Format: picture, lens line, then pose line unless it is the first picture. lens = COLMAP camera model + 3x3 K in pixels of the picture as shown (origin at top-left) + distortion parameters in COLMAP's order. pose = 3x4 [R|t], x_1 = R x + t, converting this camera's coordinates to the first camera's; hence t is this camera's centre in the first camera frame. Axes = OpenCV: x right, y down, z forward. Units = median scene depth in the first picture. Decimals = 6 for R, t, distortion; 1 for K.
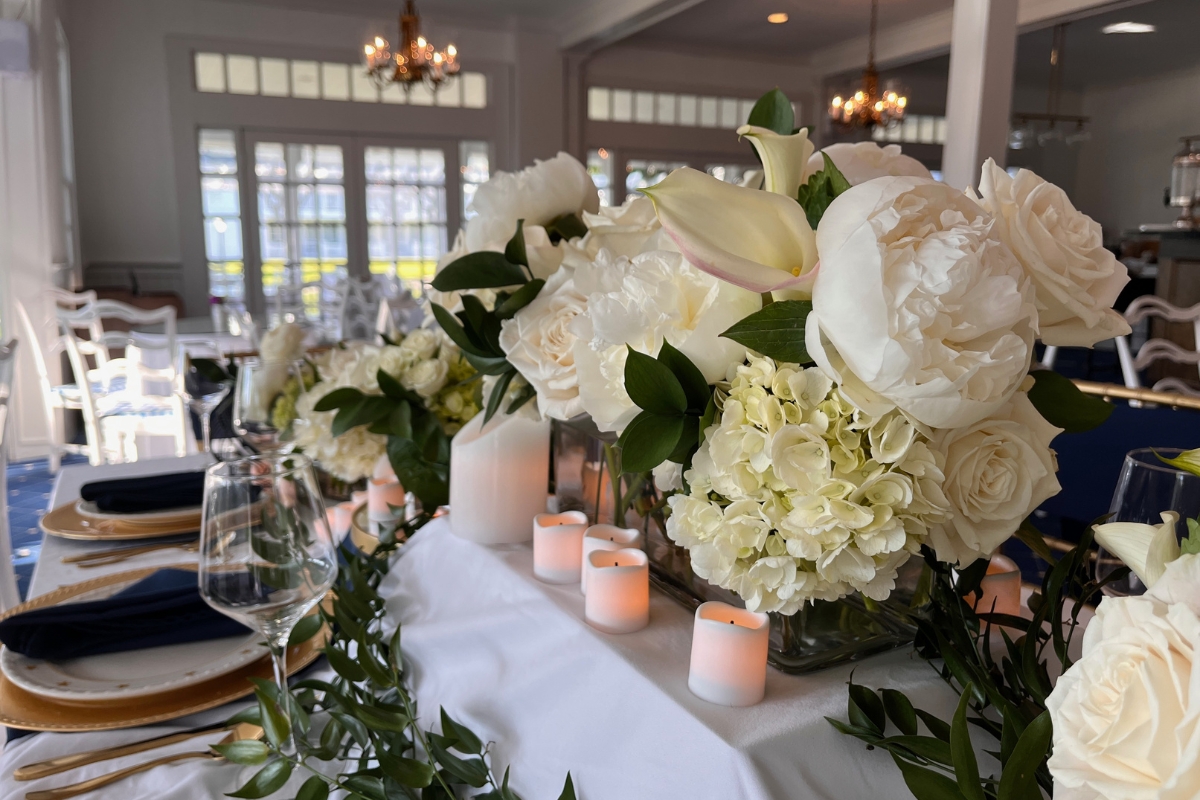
lens RADIAL K [[924.8, 0, 594.2], [0, 924.8, 391.4], [0, 0, 1]] dist [0.012442, -0.014638]
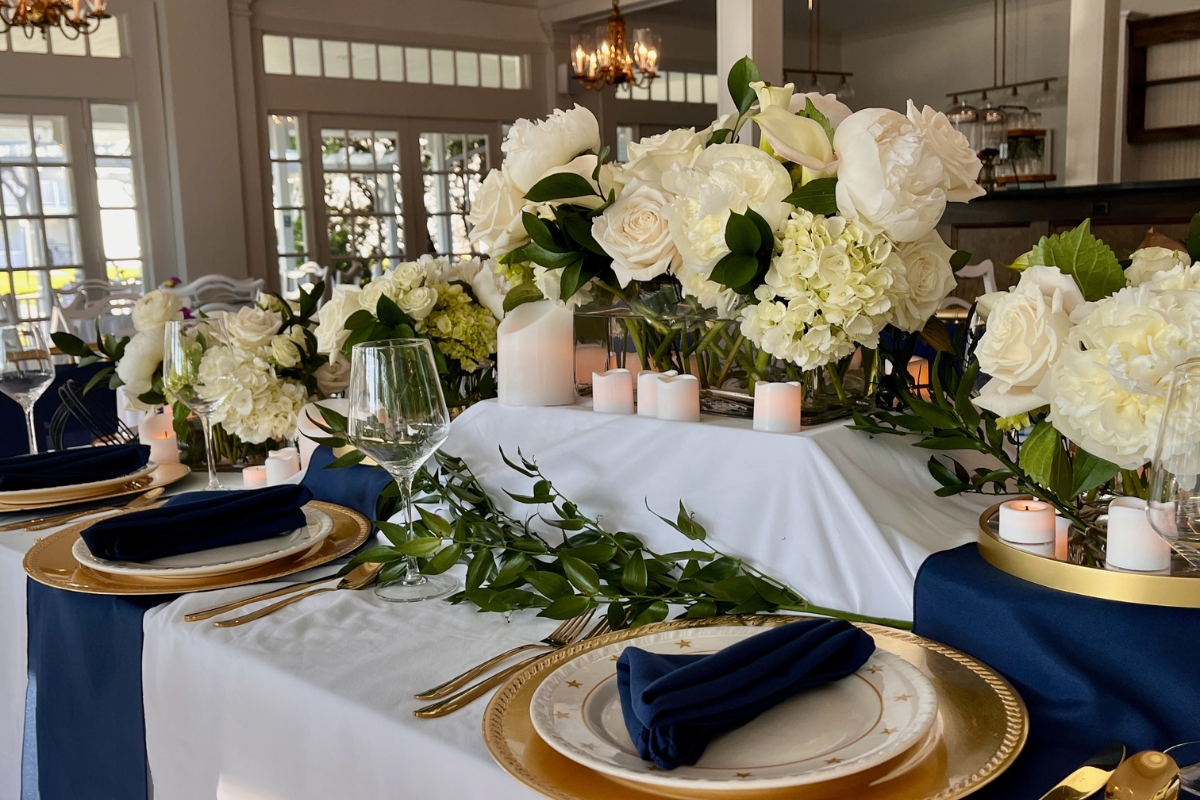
lens RADIAL K [[1155.5, 0, 602.1], [0, 1155.5, 406.4], [0, 0, 1]] dist [0.026072, 0.000000]
pose [[0.964061, -0.076860, 0.254322, -0.767808], [0.078737, 0.996891, 0.002805, 0.289546], [-0.253747, 0.017321, 0.967116, -1.014738]]
